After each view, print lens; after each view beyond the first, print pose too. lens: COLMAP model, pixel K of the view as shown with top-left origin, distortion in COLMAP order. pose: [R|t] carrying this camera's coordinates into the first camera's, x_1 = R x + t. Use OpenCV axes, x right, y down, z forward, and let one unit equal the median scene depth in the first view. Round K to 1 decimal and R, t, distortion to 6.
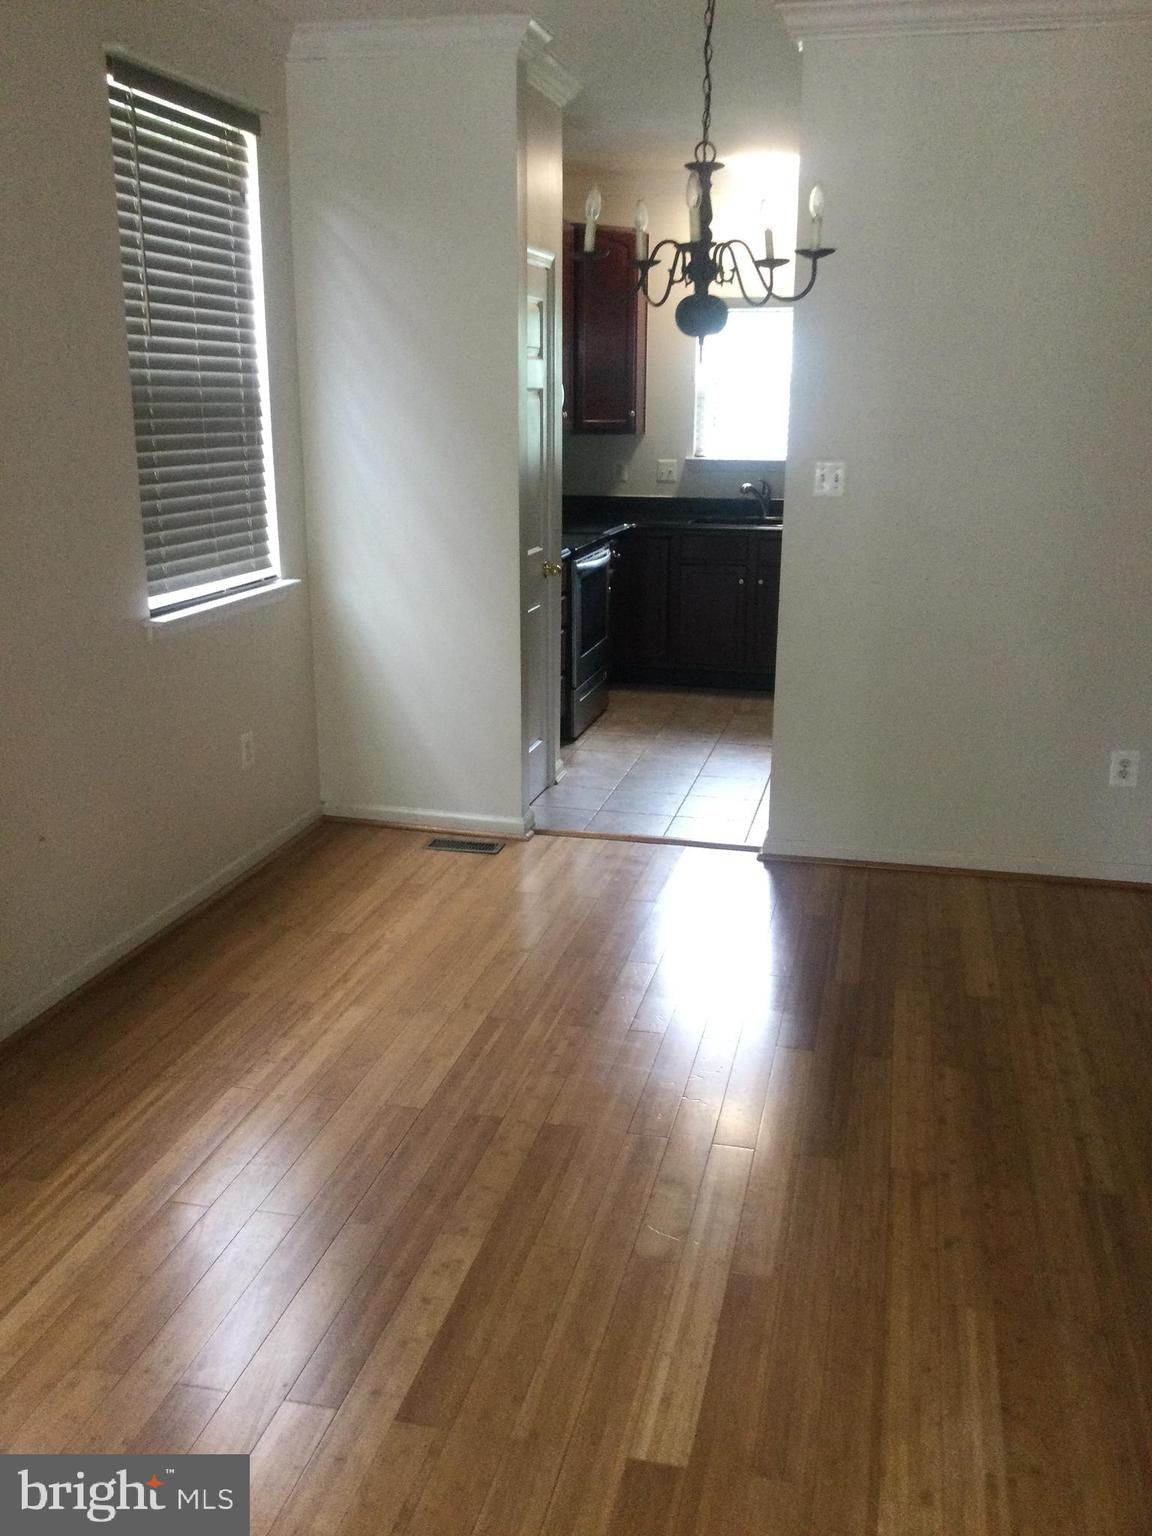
lens RADIAL K [[1388.4, 0, 576.0], [0, 1388.4, 768.0], [0, 0, 1]] dist [0.085321, -0.006166]
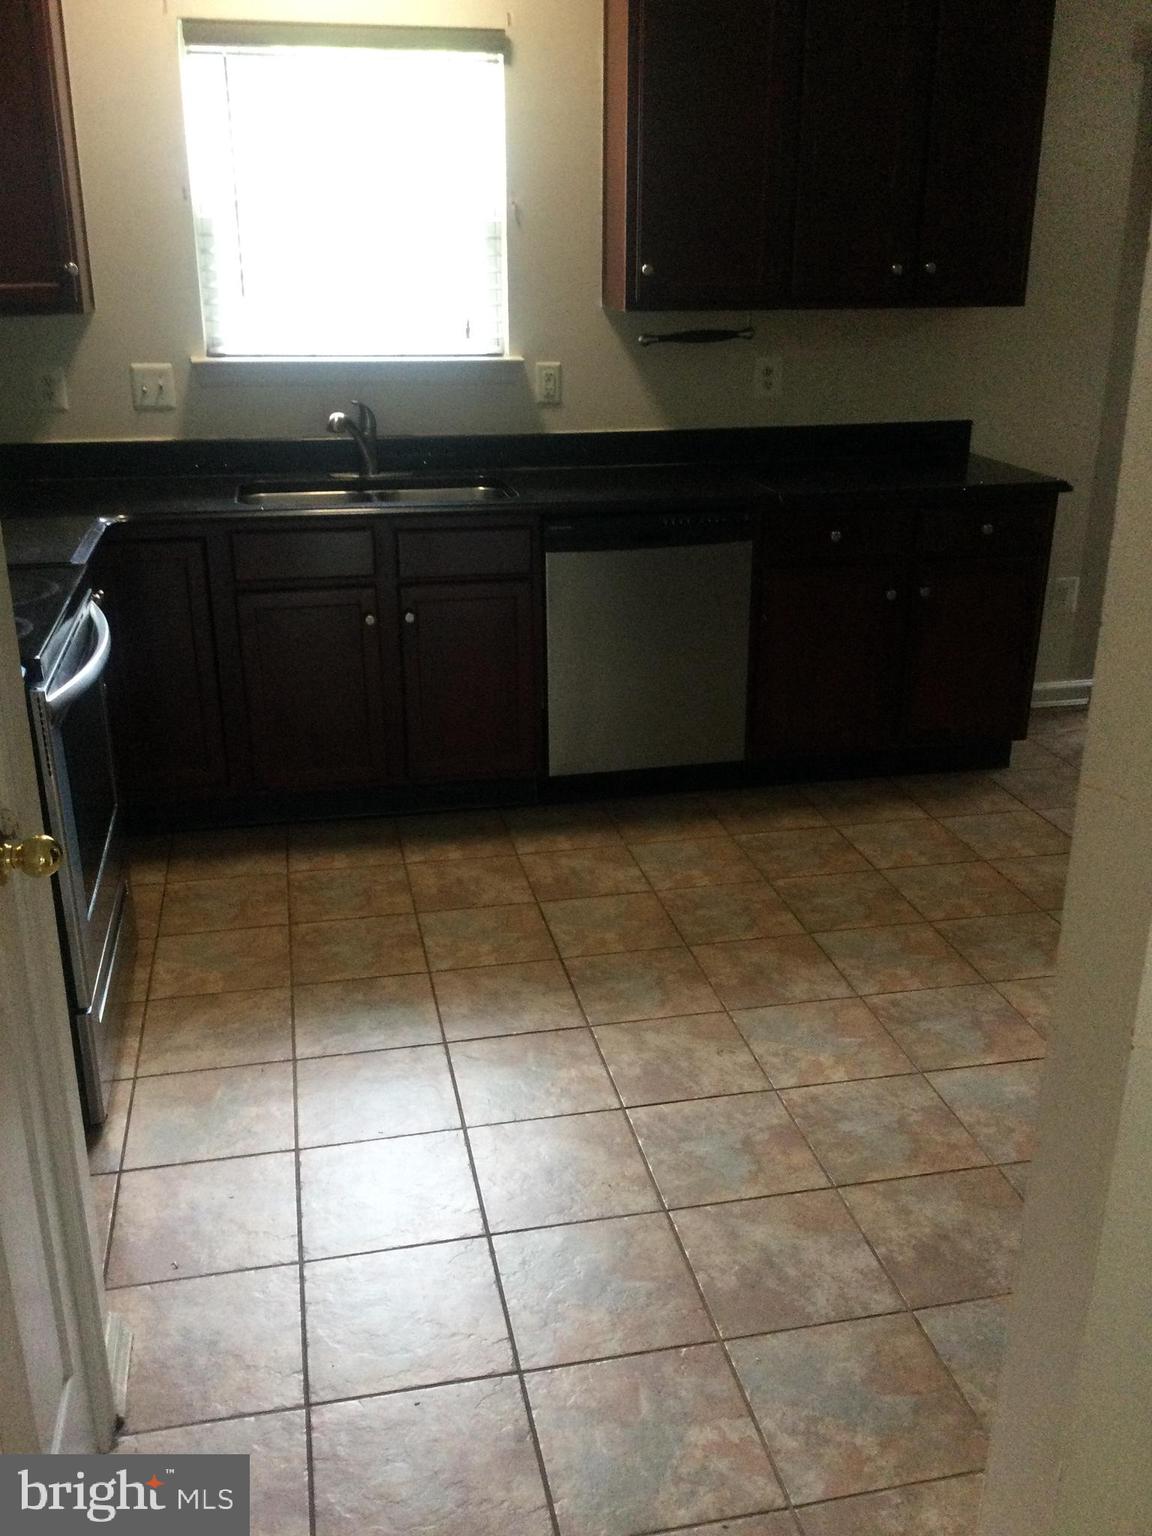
lens RADIAL K [[1388.4, 0, 576.0], [0, 1388.4, 768.0], [0, 0, 1]] dist [0.085321, -0.006166]
pose [[0.904638, -0.153009, 0.397768, -0.018135], [0.115306, 0.986392, 0.117197, -0.123339], [-0.410287, -0.060156, 0.909970, 0.486137]]
